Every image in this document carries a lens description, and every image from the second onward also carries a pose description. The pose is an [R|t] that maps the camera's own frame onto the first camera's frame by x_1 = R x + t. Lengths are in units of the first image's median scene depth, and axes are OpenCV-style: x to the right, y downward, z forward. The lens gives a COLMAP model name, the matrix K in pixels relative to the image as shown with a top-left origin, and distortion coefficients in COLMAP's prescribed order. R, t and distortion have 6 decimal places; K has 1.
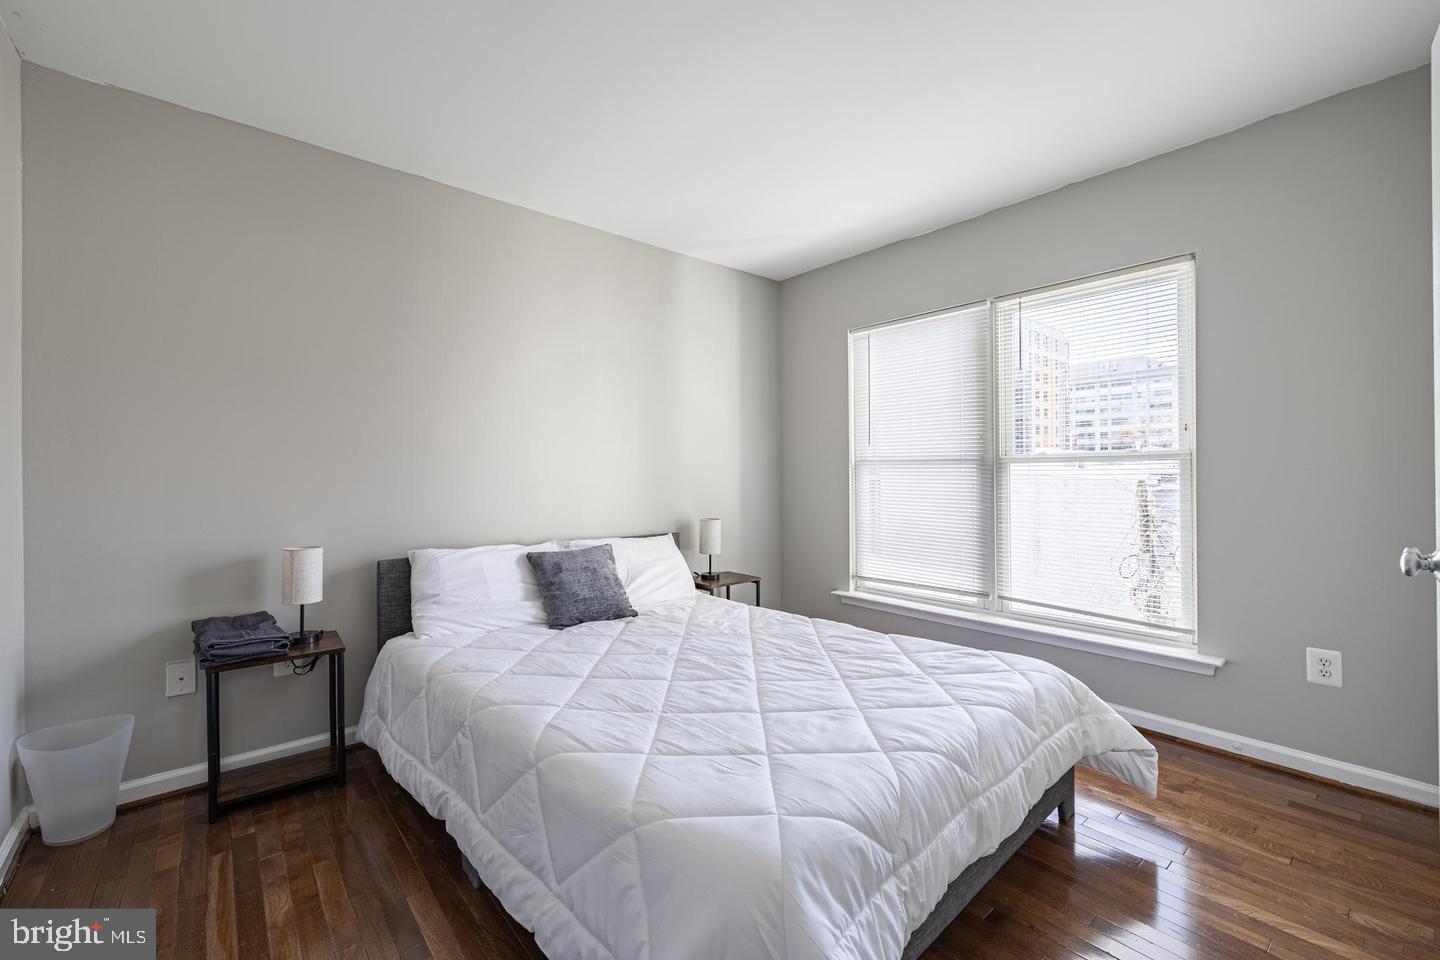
lens RADIAL K [[596.1, 0, 704.2], [0, 596.1, 475.9], [0, 0, 1]] dist [0.002100, 0.000656]
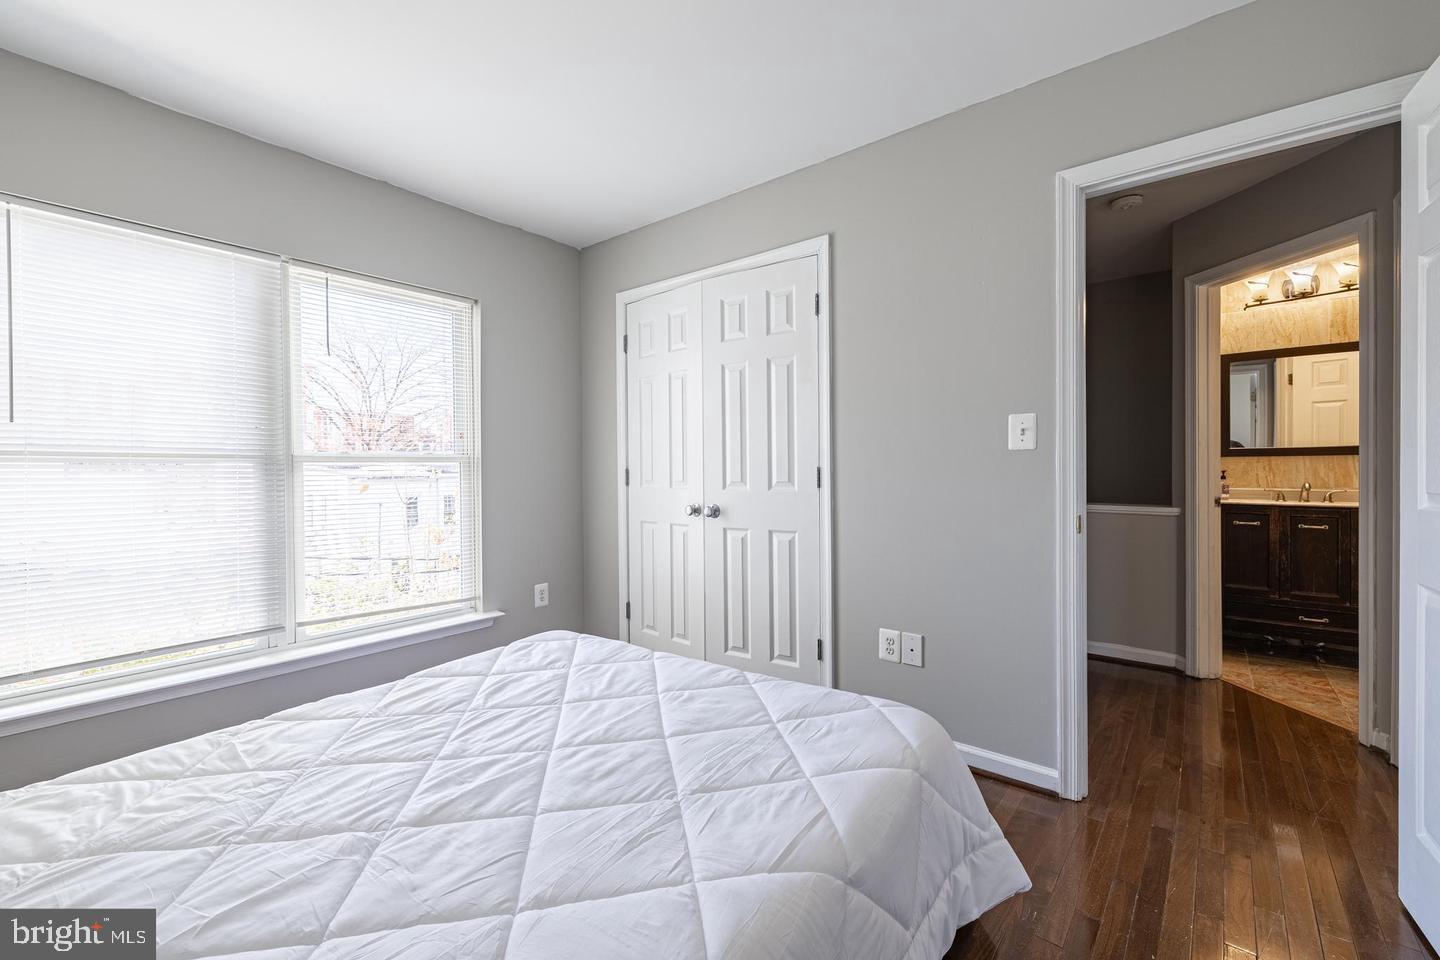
lens RADIAL K [[596.1, 0, 738.4], [0, 596.1, 461.0], [0, 0, 1]] dist [0.002100, 0.000656]
pose [[-0.196708, 0.018034, 0.980296, -0.608305], [0.013962, 0.999781, -0.015591, -0.000046], [-0.980363, 0.010620, -0.196917, 0.803628]]
